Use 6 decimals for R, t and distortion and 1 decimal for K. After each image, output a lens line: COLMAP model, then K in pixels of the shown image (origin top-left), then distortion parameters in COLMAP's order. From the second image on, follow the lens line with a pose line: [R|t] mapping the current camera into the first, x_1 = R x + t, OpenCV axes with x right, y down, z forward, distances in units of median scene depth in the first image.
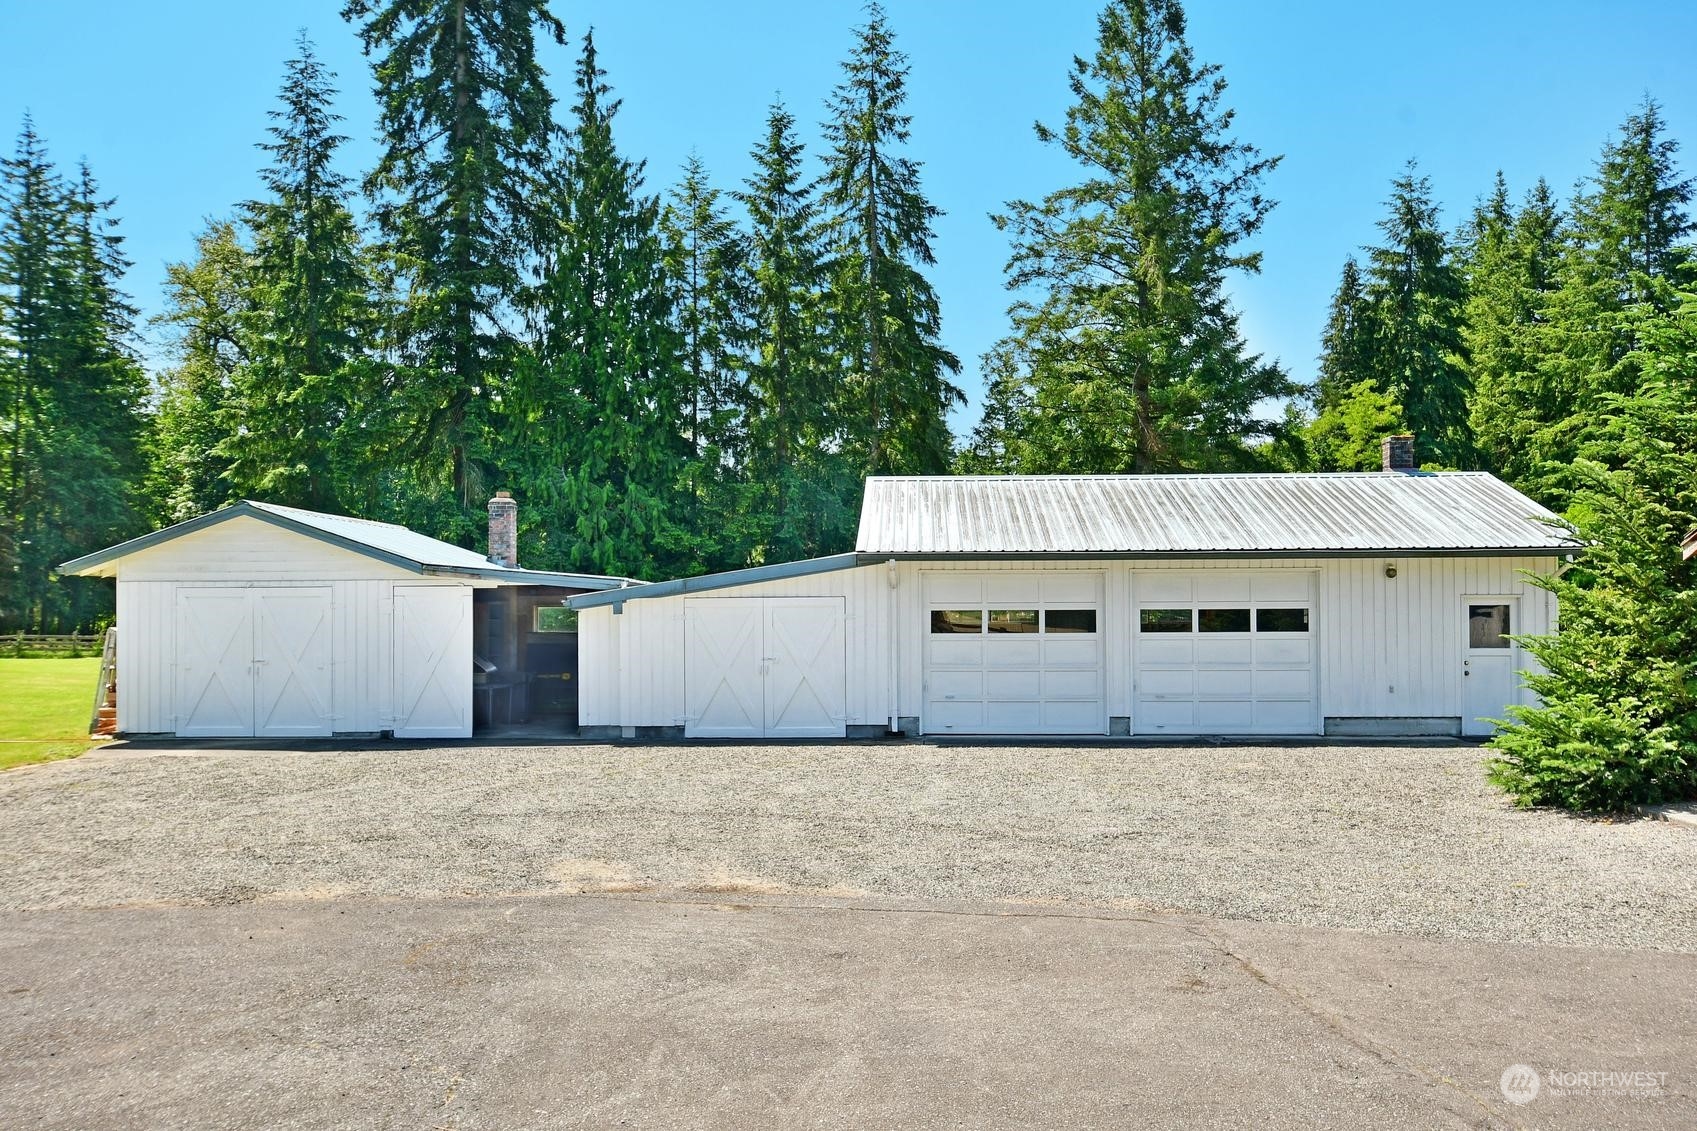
lens RADIAL K [[1633.9, 0, 848.5], [0, 1633.9, 565.5], [0, 0, 1]] dist [0.028813, -0.006652]
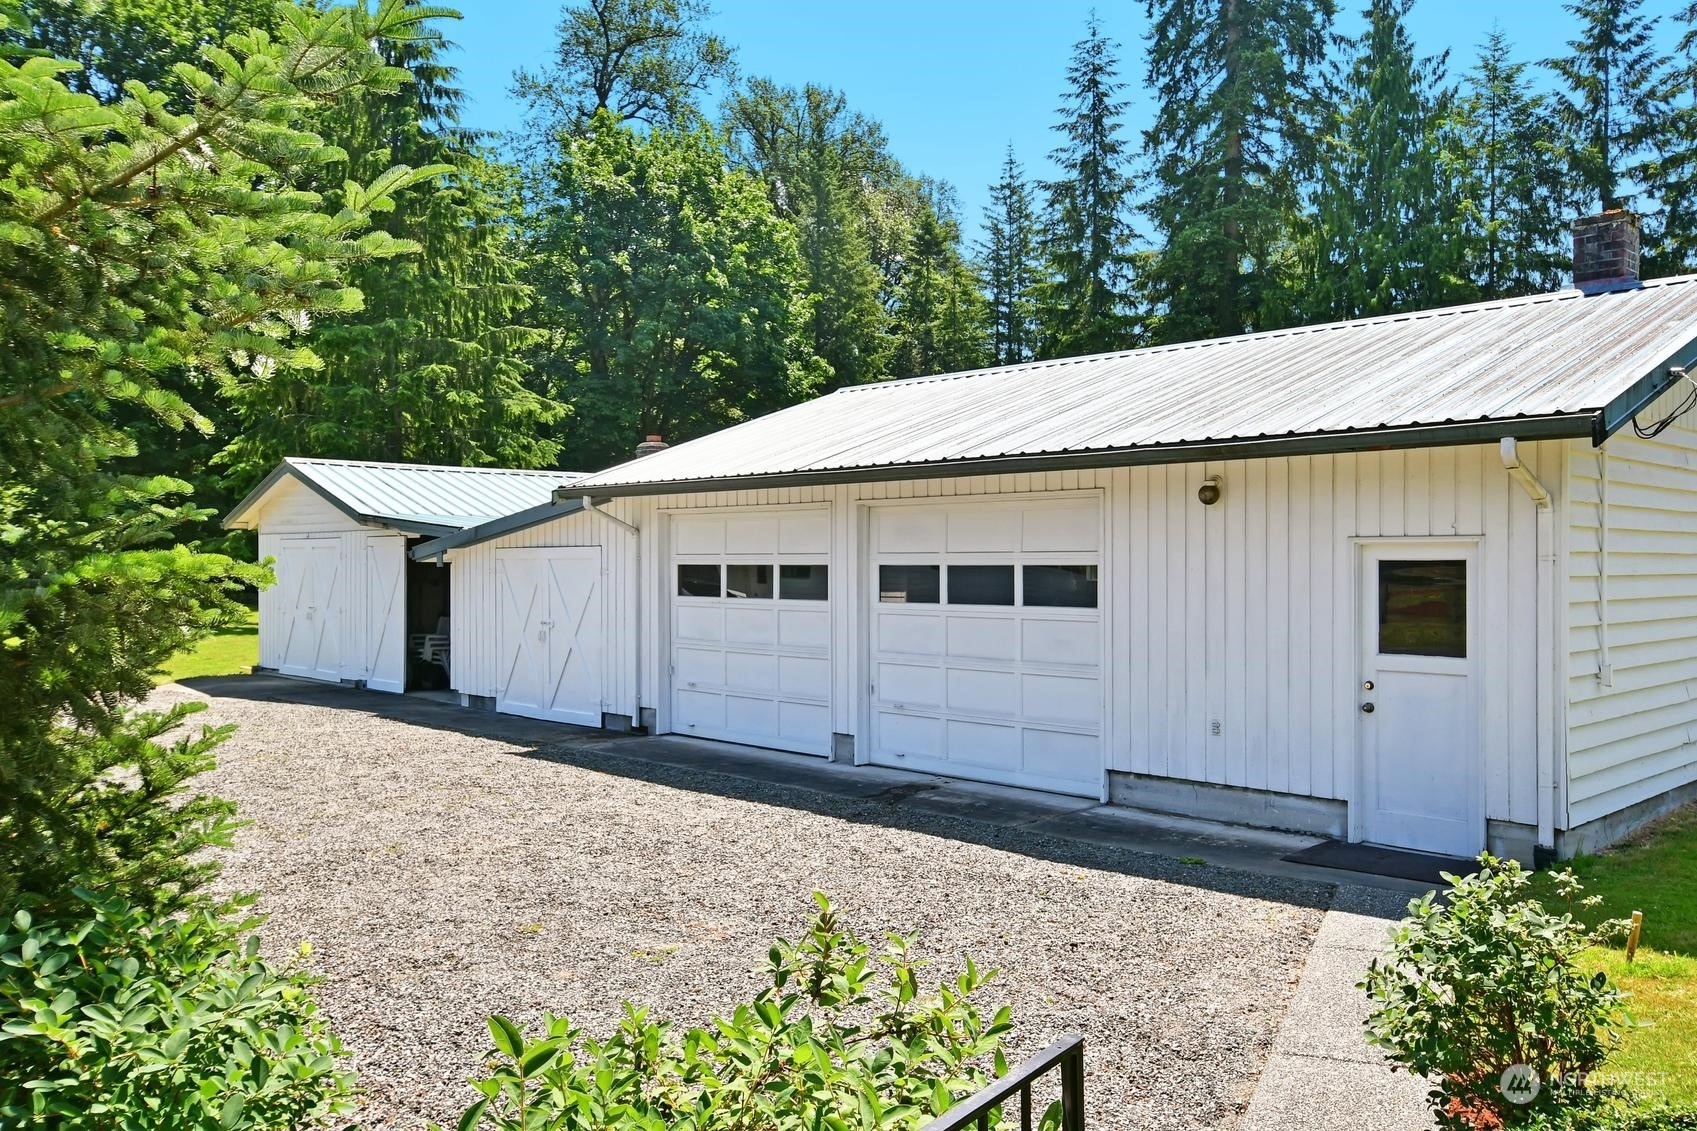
lens RADIAL K [[1403.4, 0, 848.5], [0, 1403.4, 565.5], [0, 0, 1]] dist [0.003179, -0.000195]
pose [[0.695702, 0.005587, -0.718309, 0.213193], [0.021221, 0.999373, 0.028327, 0.004695], [0.718017, -0.034950, 0.695147, 0.240066]]
